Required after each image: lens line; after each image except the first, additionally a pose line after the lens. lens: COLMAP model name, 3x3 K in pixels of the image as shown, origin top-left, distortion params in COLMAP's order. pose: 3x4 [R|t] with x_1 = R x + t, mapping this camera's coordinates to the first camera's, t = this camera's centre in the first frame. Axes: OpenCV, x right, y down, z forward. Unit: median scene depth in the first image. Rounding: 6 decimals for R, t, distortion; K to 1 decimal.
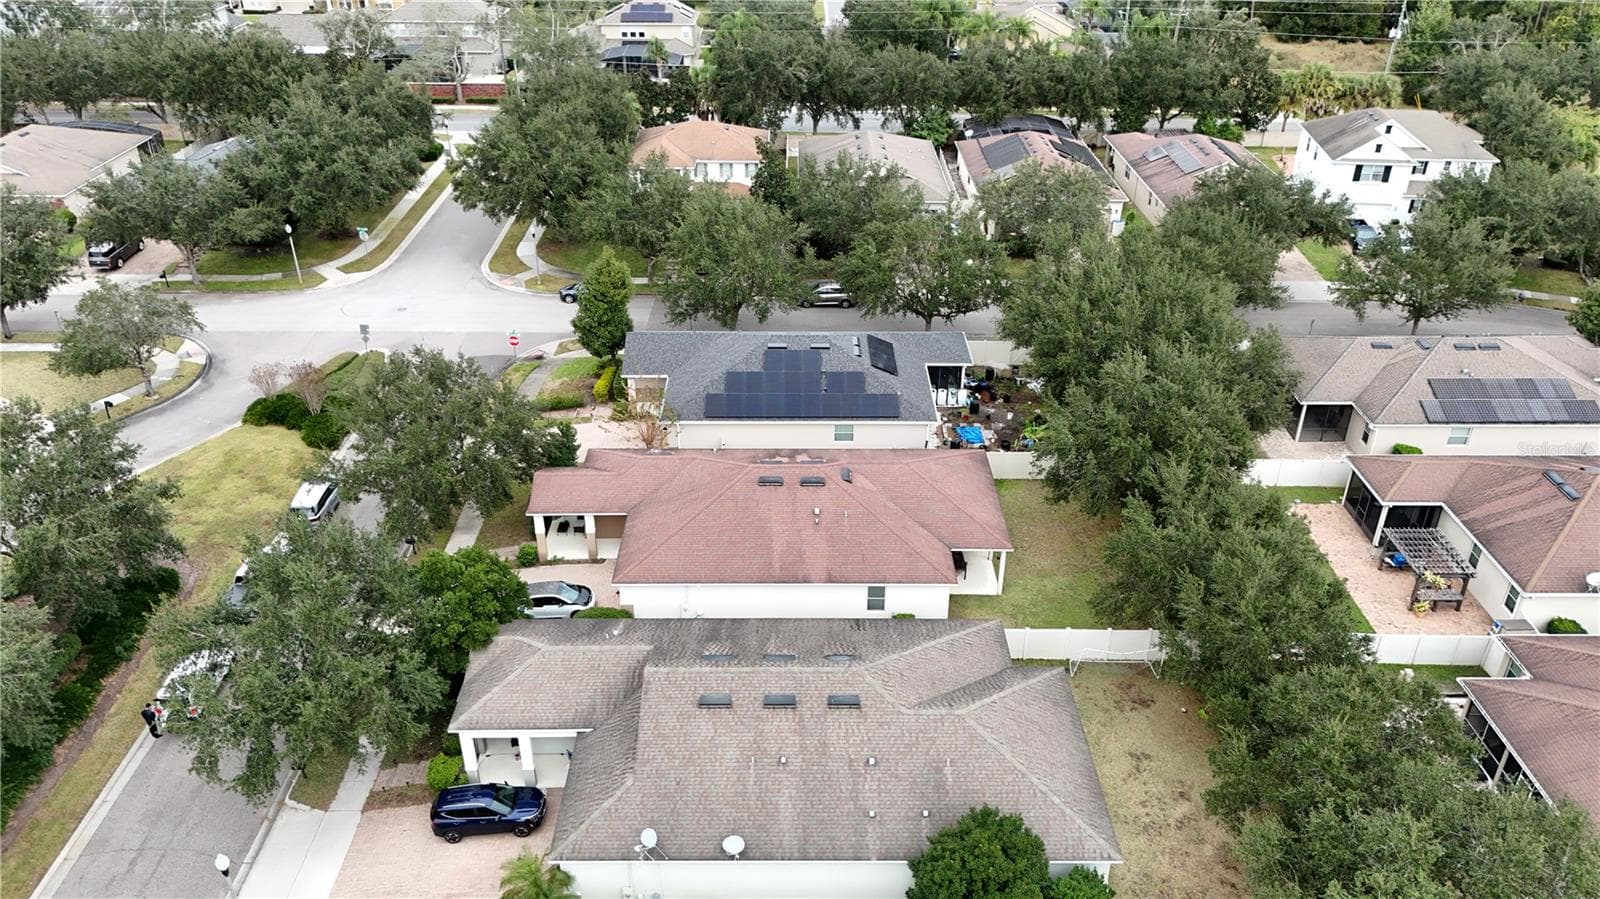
lens RADIAL K [[1172.8, 0, 798.9], [0, 1172.8, 423.9], [0, 0, 1]] dist [0.010334, -0.001769]
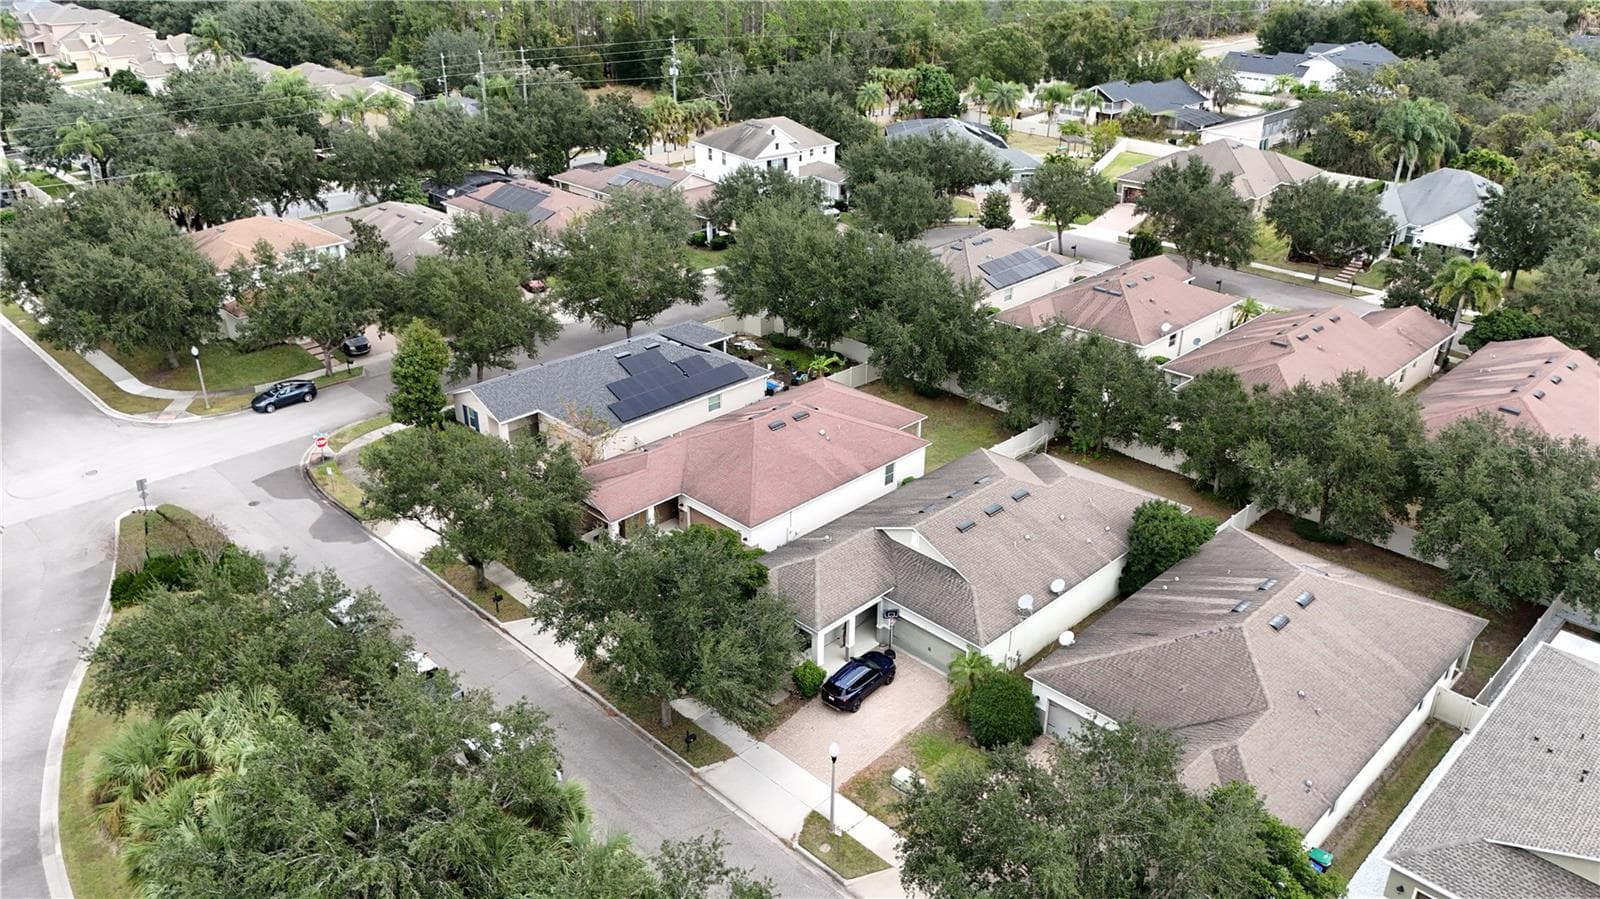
lens RADIAL K [[1172.8, 0, 798.9], [0, 1172.8, 423.9], [0, 0, 1]] dist [0.010334, -0.001769]
pose [[0.708054, -0.292138, 0.642896, -0.658149], [0.330419, 0.941662, 0.063992, -0.019885], [-0.624086, 0.167115, 0.763276, 0.022601]]
